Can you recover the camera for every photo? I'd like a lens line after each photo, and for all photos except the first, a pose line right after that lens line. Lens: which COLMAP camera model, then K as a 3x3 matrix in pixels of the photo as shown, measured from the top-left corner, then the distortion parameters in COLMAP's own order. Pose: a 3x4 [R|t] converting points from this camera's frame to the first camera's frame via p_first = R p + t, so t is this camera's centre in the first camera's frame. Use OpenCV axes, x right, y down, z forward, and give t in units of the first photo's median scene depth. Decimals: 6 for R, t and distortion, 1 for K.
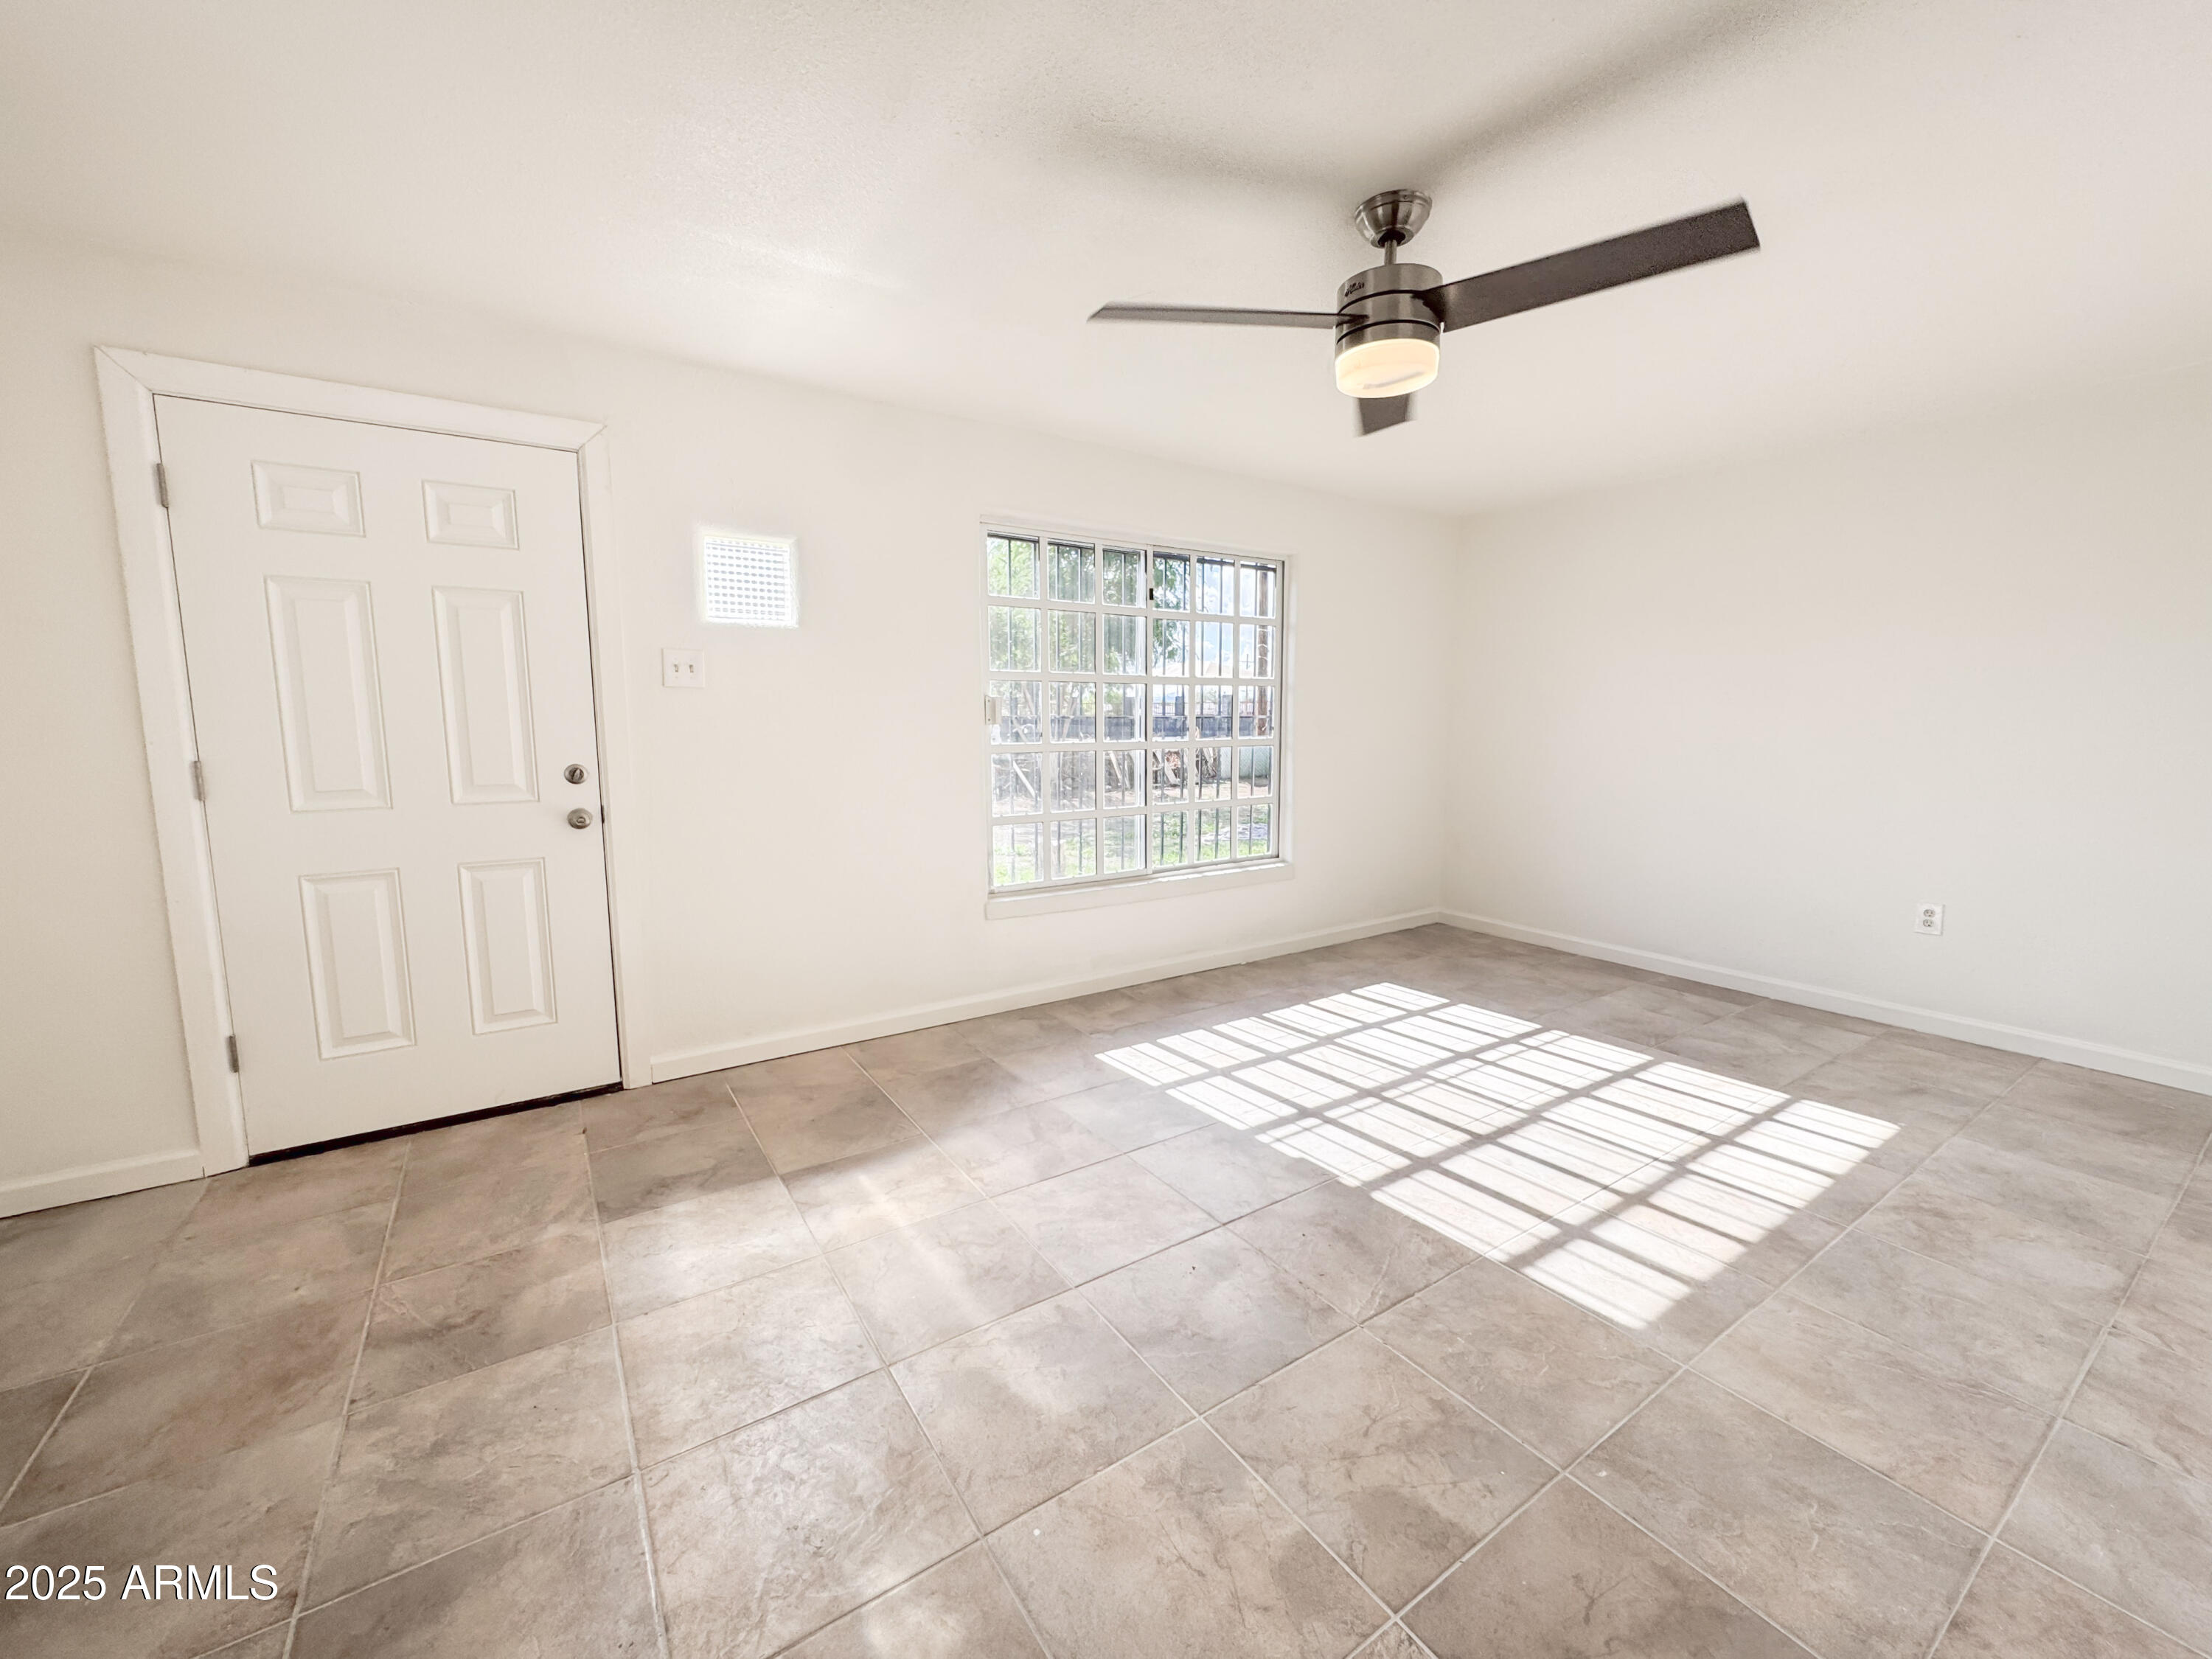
lens RADIAL K [[898.7, 0, 1110.6], [0, 898.7, 829.4], [0, 0, 1]] dist [-0.000742, -0.000445]
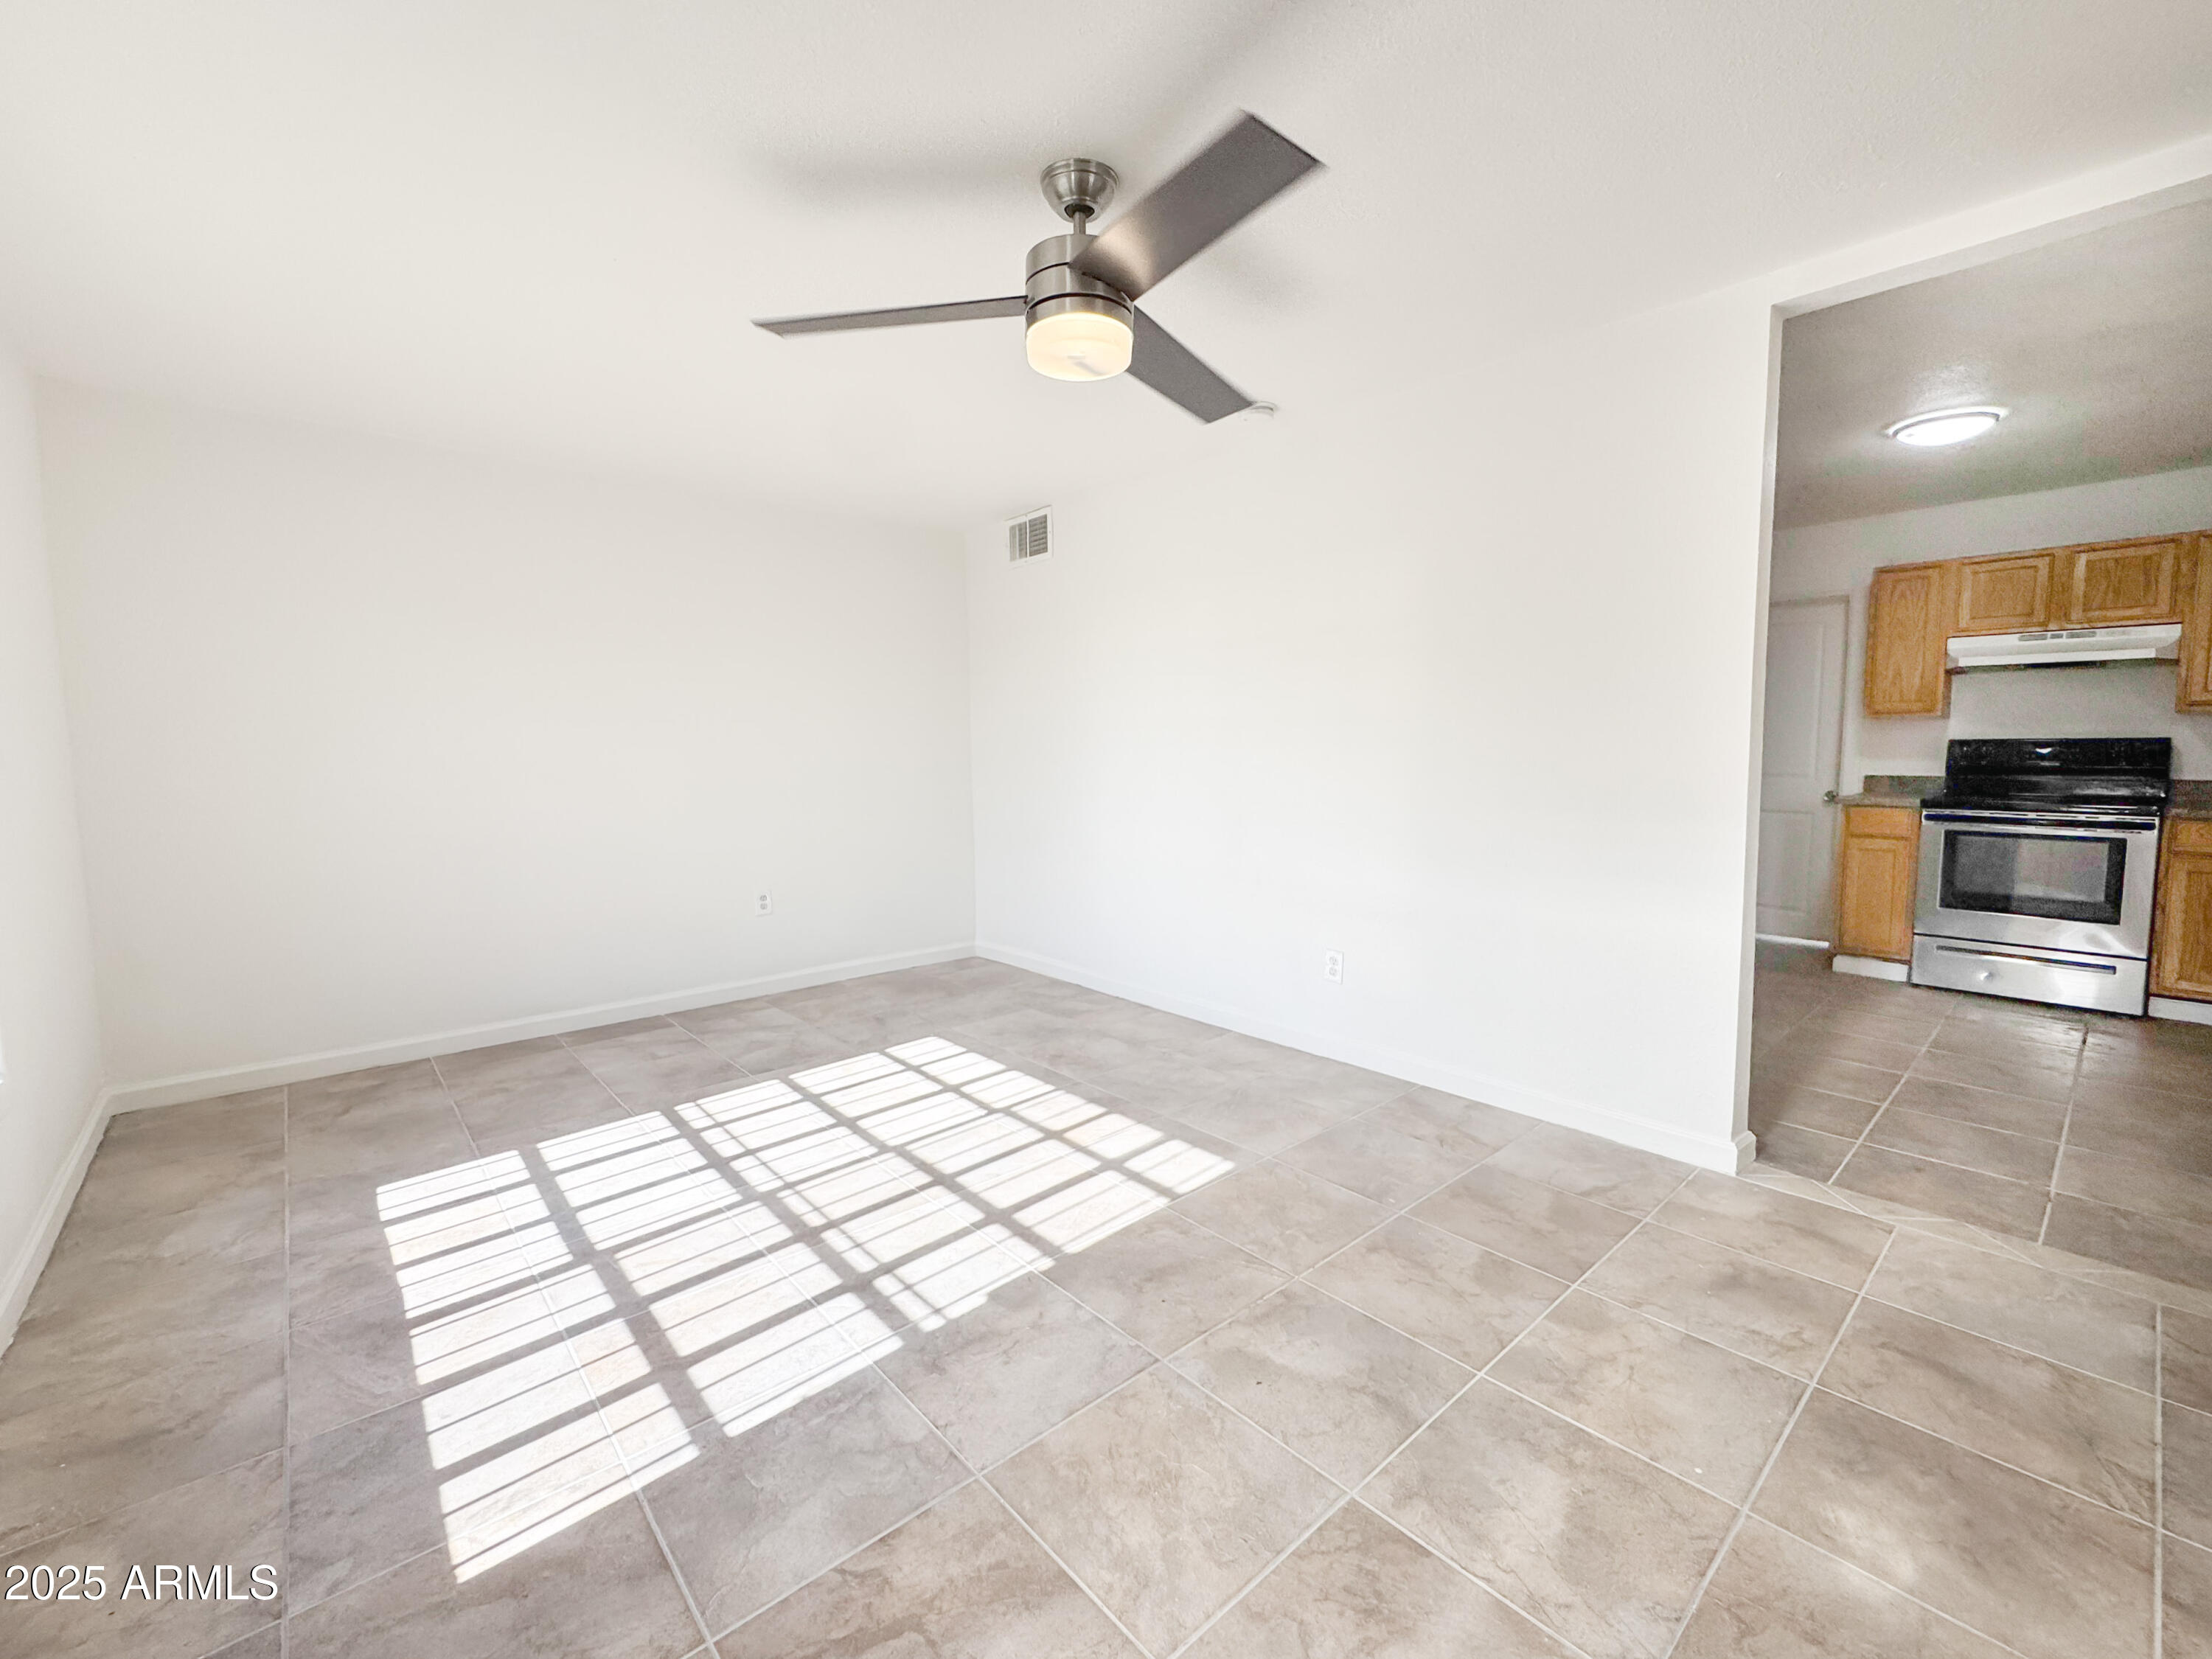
lens RADIAL K [[925.0, 0, 1106.0], [0, 925.0, 829.5], [0, 0, 1]] dist [-0.001149, -0.000627]
pose [[-0.136378, -0.087303, 0.986803, -0.473315], [0.134294, 0.985285, 0.105729, -0.084397], [-0.981512, 0.146941, -0.122646, 0.809755]]
